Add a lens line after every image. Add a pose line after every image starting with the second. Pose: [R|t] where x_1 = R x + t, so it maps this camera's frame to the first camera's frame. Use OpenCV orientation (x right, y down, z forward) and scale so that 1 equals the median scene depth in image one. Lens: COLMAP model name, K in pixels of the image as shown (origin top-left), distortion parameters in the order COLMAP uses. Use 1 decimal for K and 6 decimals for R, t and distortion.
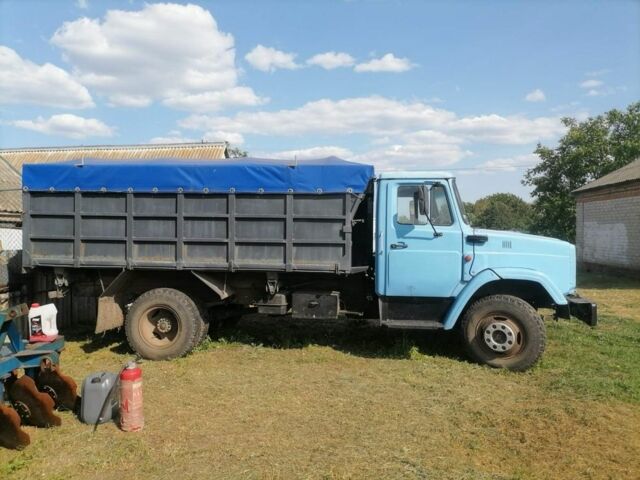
lens RADIAL K [[437.9, 0, 317.3], [0, 437.9, 241.6], [0, 0, 1]] dist [-0.011914, -0.009392]
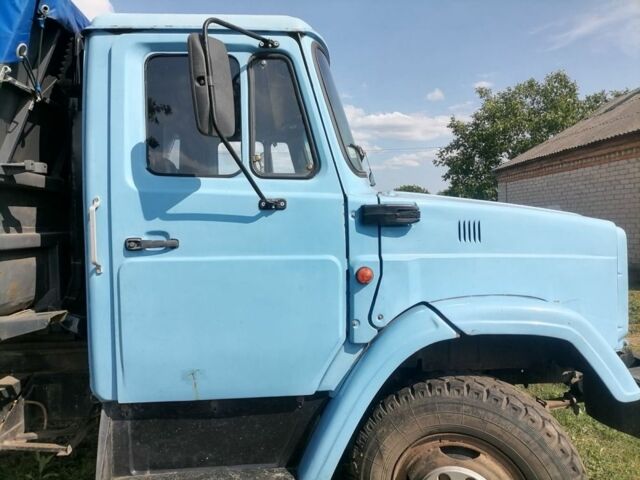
lens RADIAL K [[437.9, 0, 322.6], [0, 437.9, 240.6], [0, 0, 1]] dist [-0.011914, -0.009392]
pose [[0.978434, -0.028911, 0.204526, 0.241965], [0.026900, 0.999559, 0.012608, 0.006752], [-0.204800, -0.006835, 0.978780, 0.668393]]
